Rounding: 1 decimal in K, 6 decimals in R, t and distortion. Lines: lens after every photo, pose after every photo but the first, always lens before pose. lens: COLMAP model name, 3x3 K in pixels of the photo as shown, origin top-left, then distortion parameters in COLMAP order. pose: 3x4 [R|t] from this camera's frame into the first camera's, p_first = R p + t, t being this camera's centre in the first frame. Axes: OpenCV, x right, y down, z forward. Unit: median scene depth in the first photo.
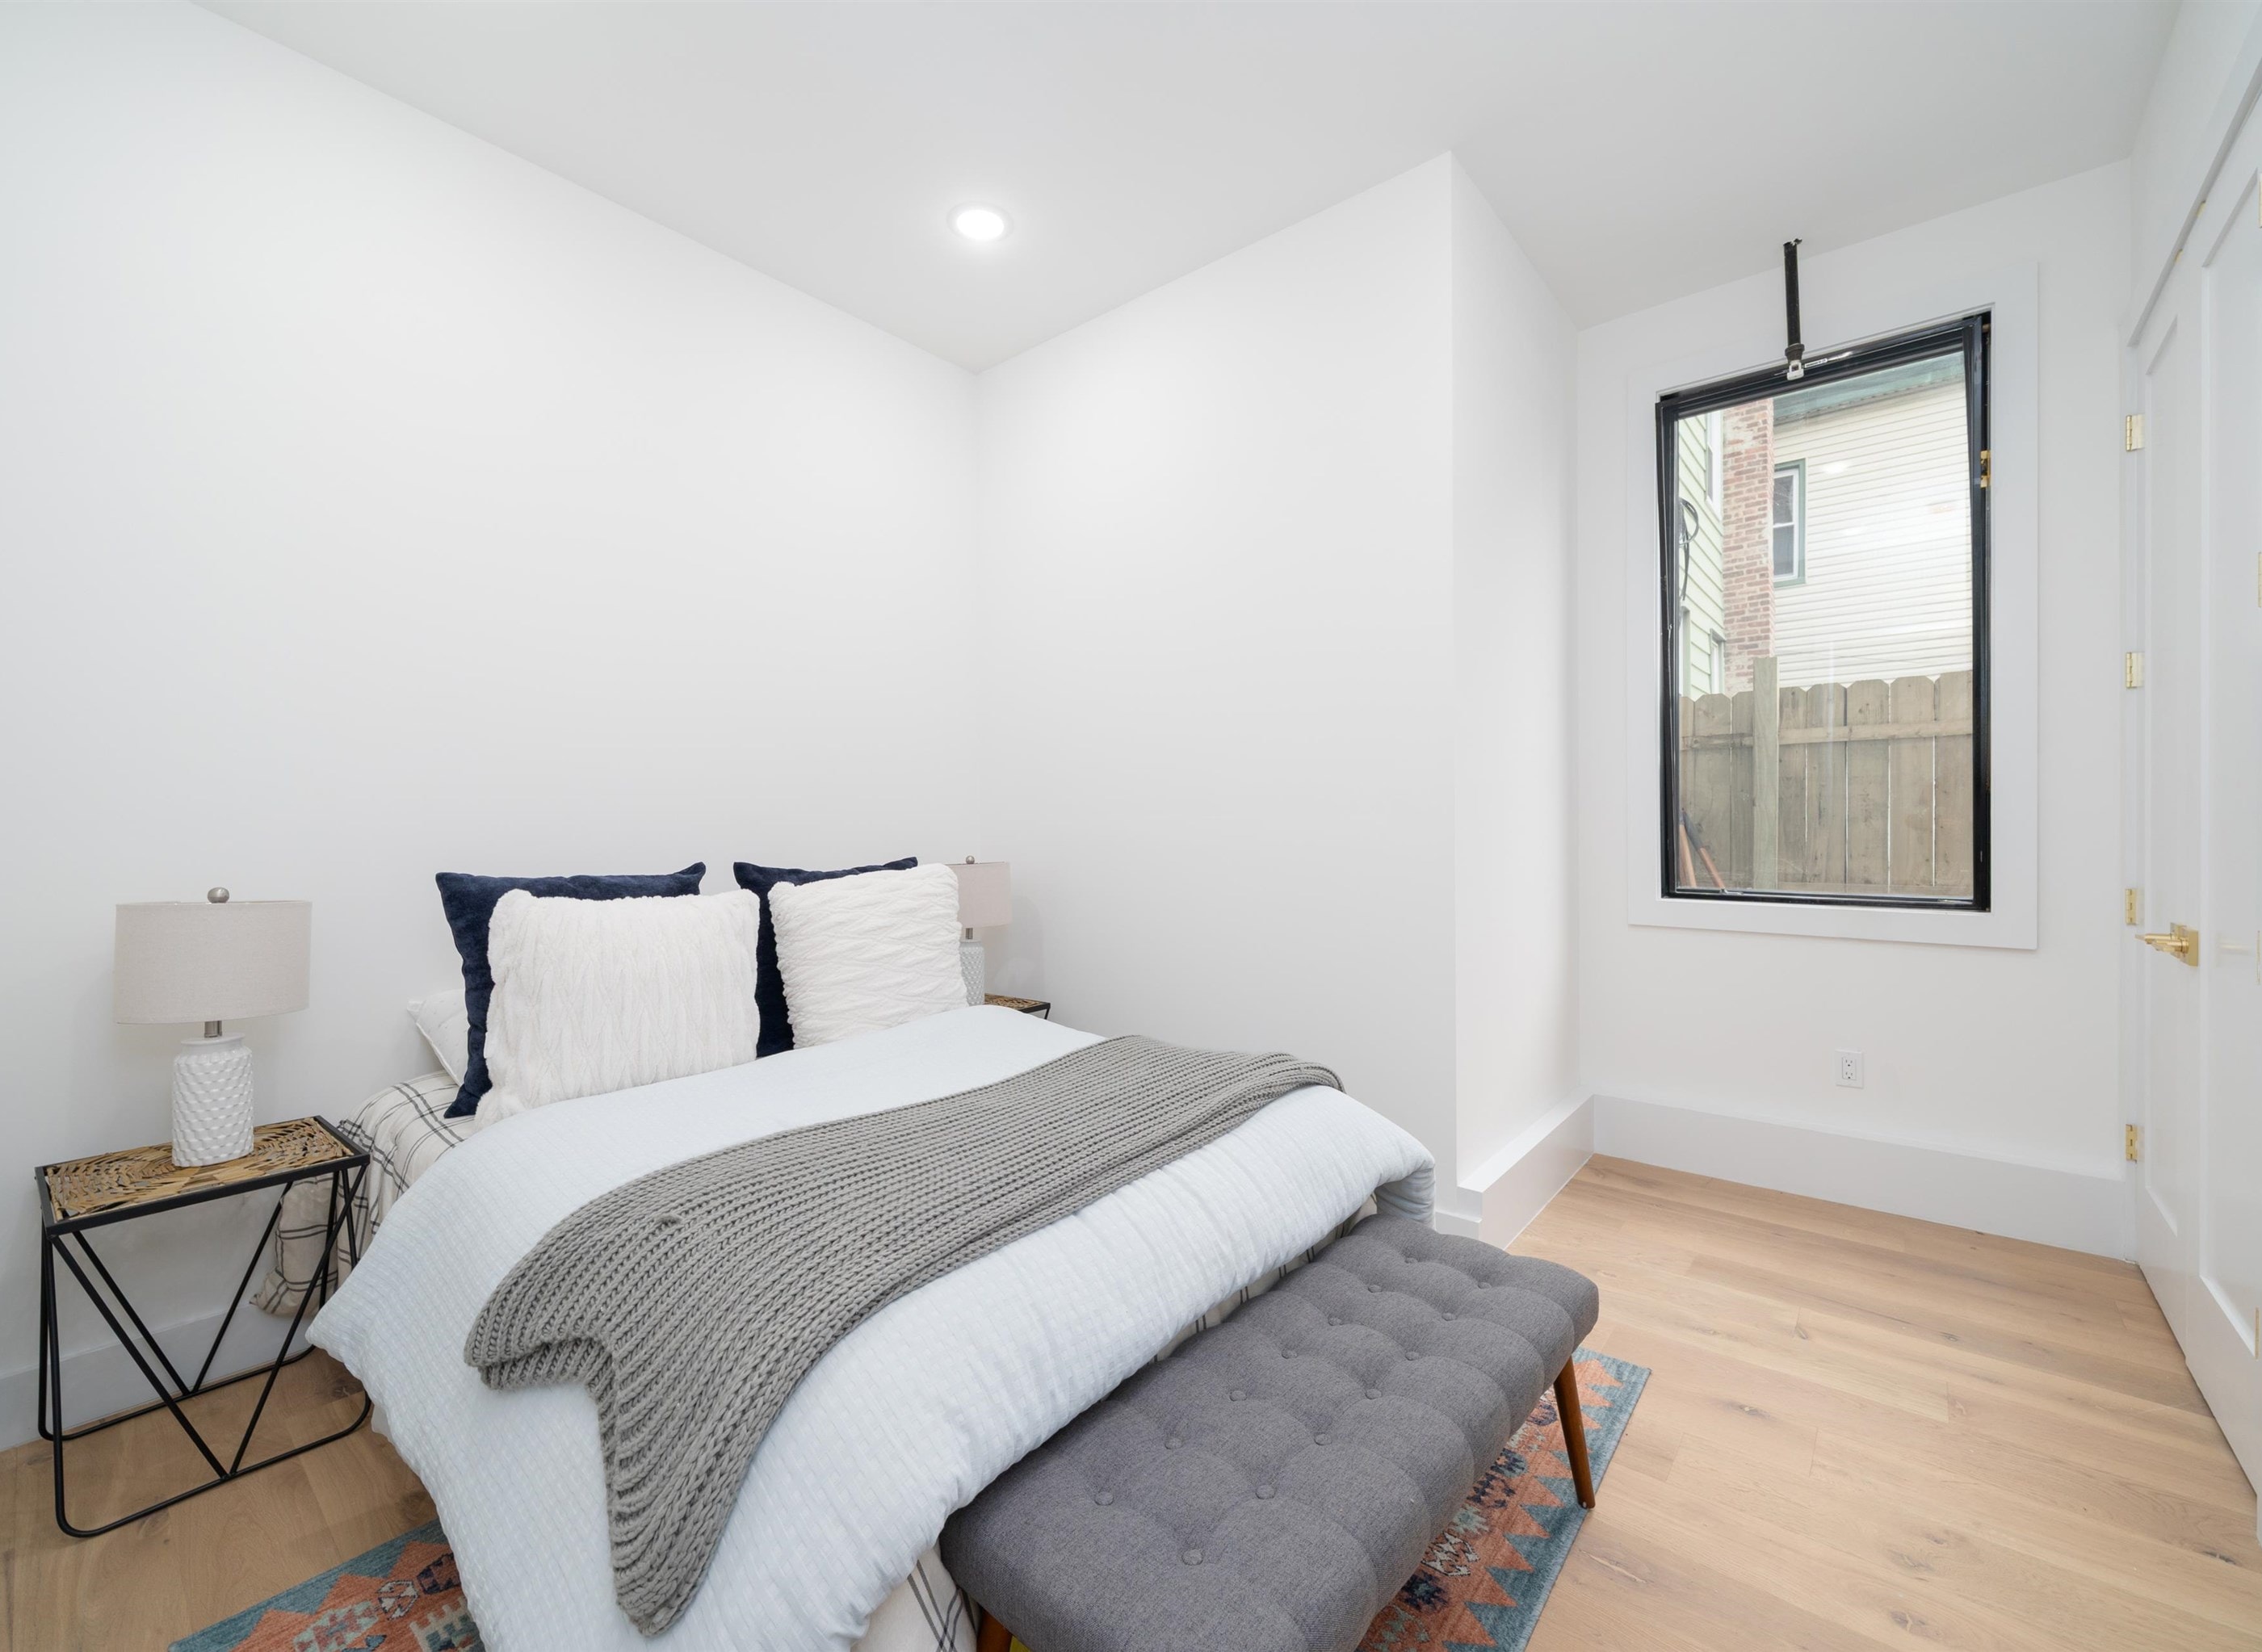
lens RADIAL K [[927.9, 0, 1119.7], [0, 927.9, 822.1], [0, 0, 1]] dist [-0.000107, 0.000126]
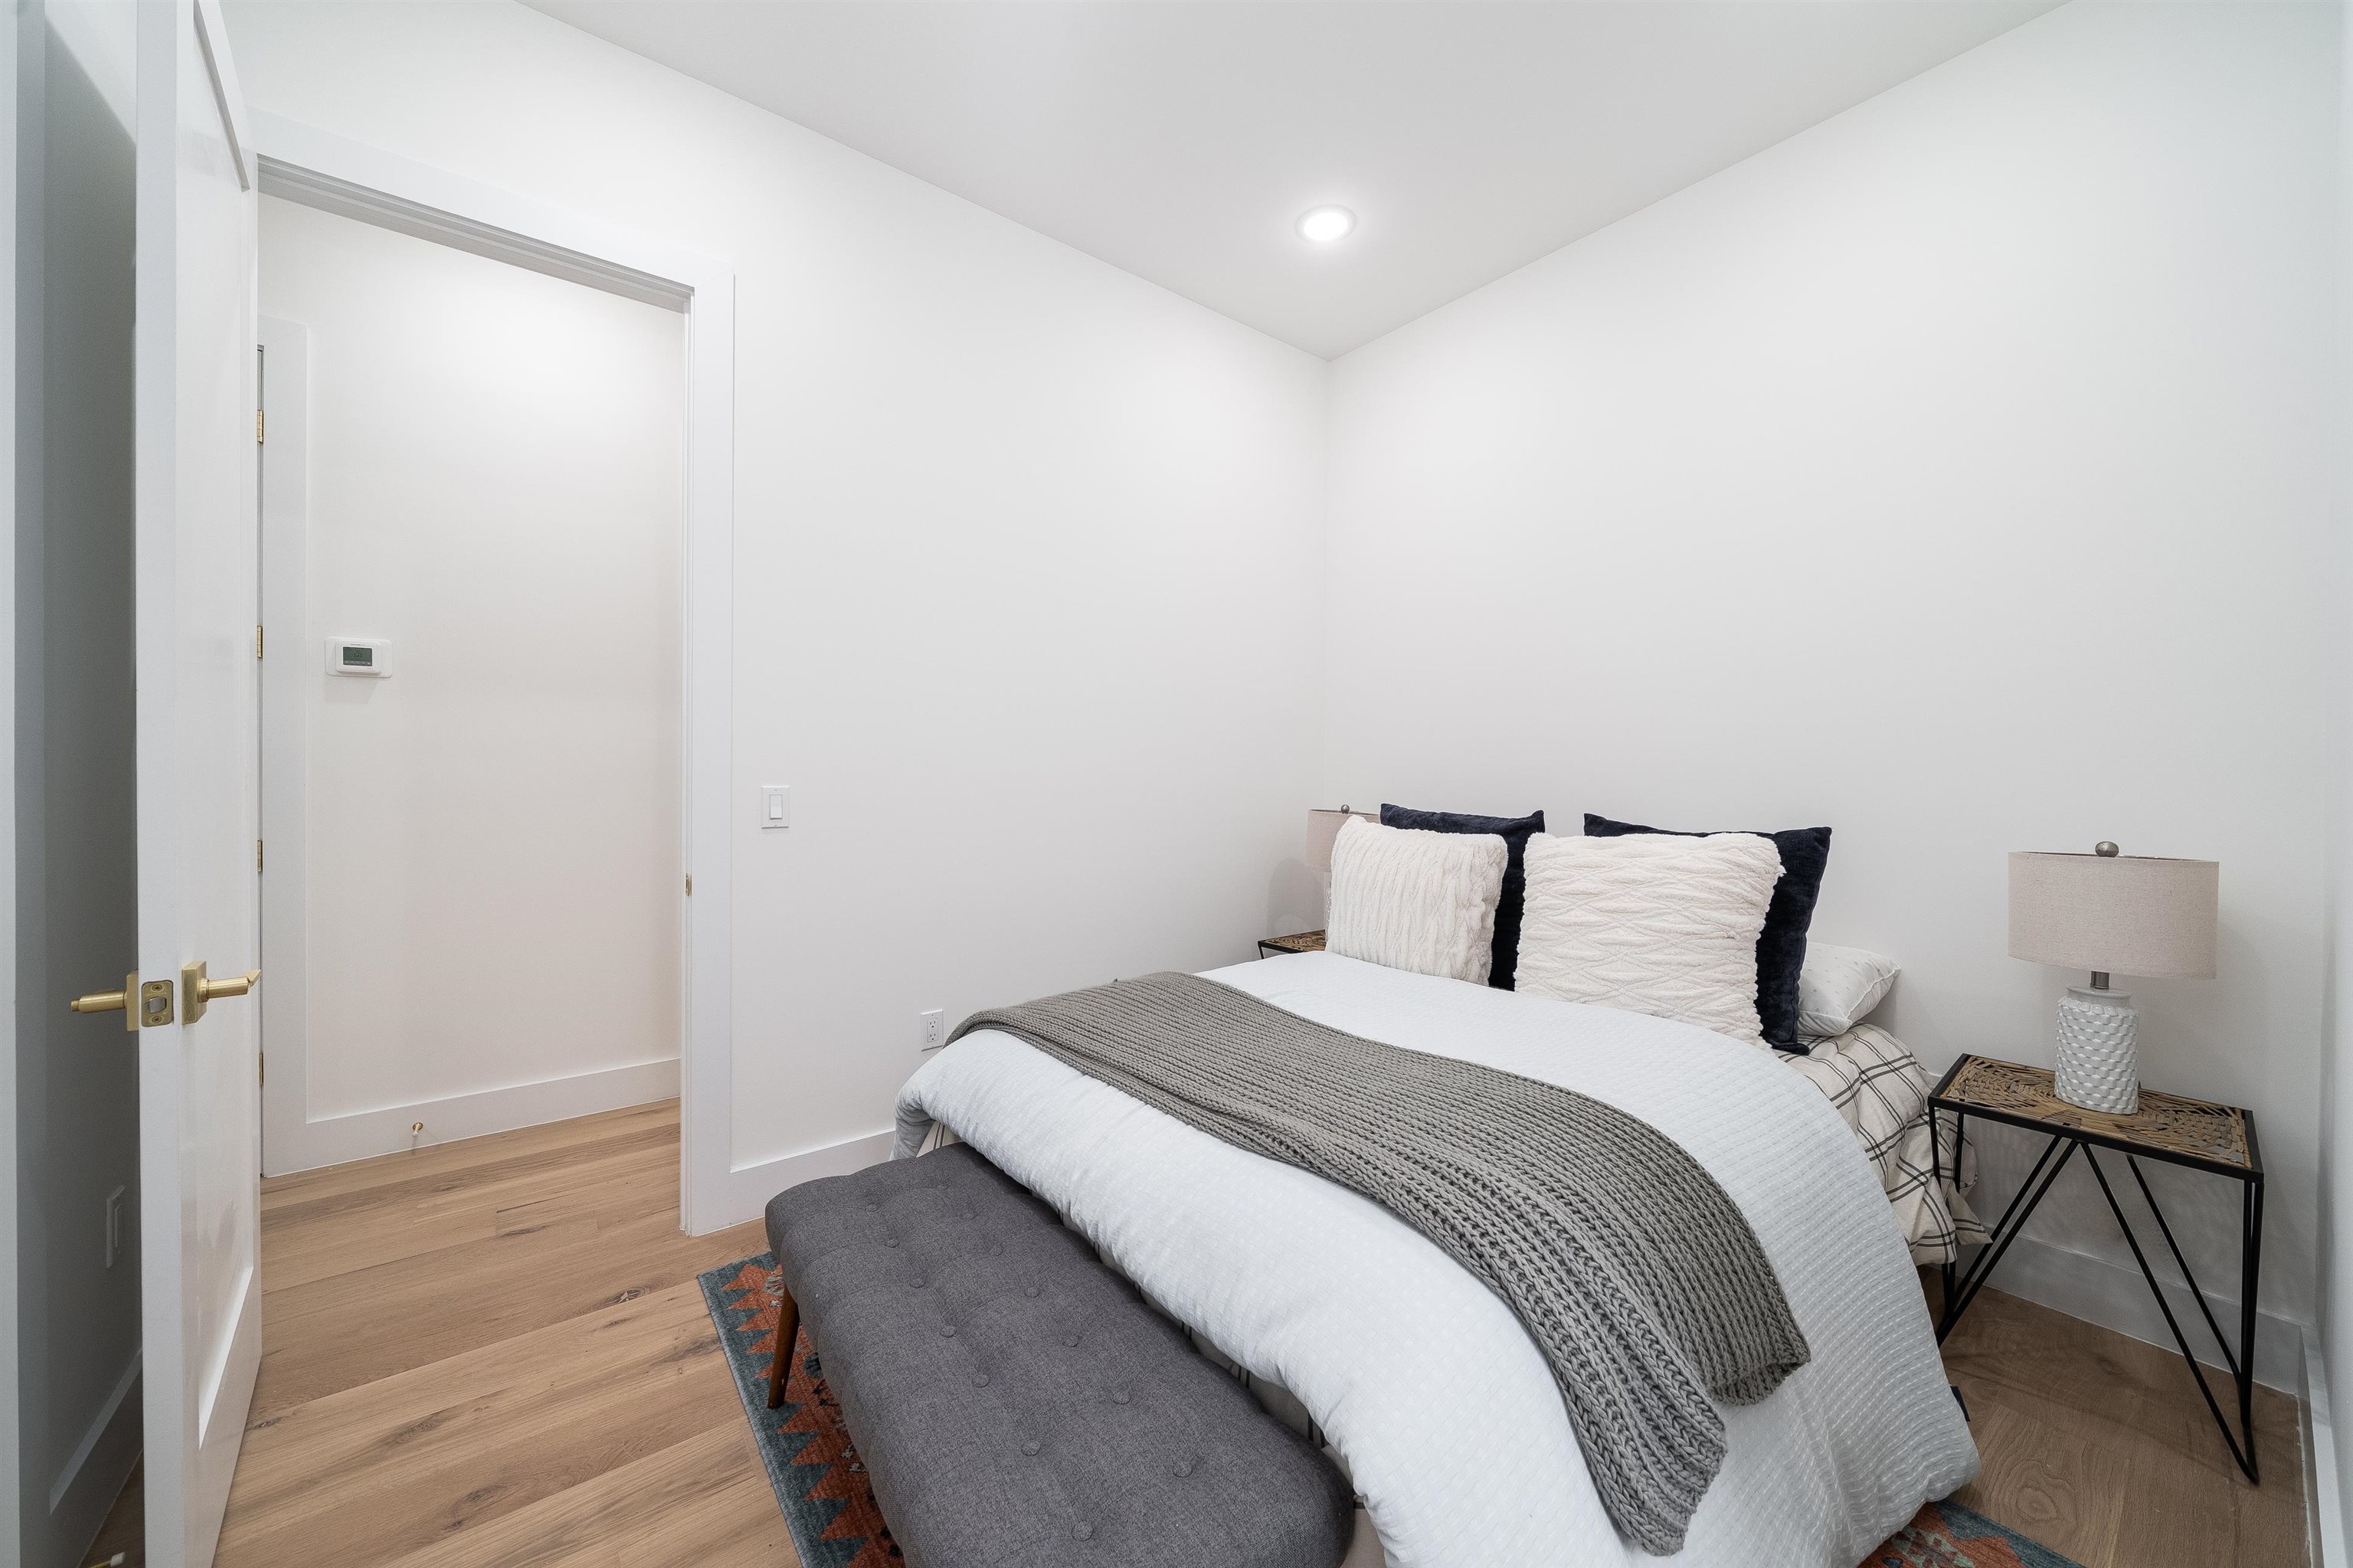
lens RADIAL K [[861.2, 0, 1175.3], [0, 861.2, 782.2], [0, 0, 1]] dist [-0.006707, 0.000565]
pose [[-0.229653, 0.010056, -0.973221, 0.727422], [-0.006379, 0.999910, 0.011837, 0.002292], [0.973252, 0.008926, -0.229568, 0.939577]]
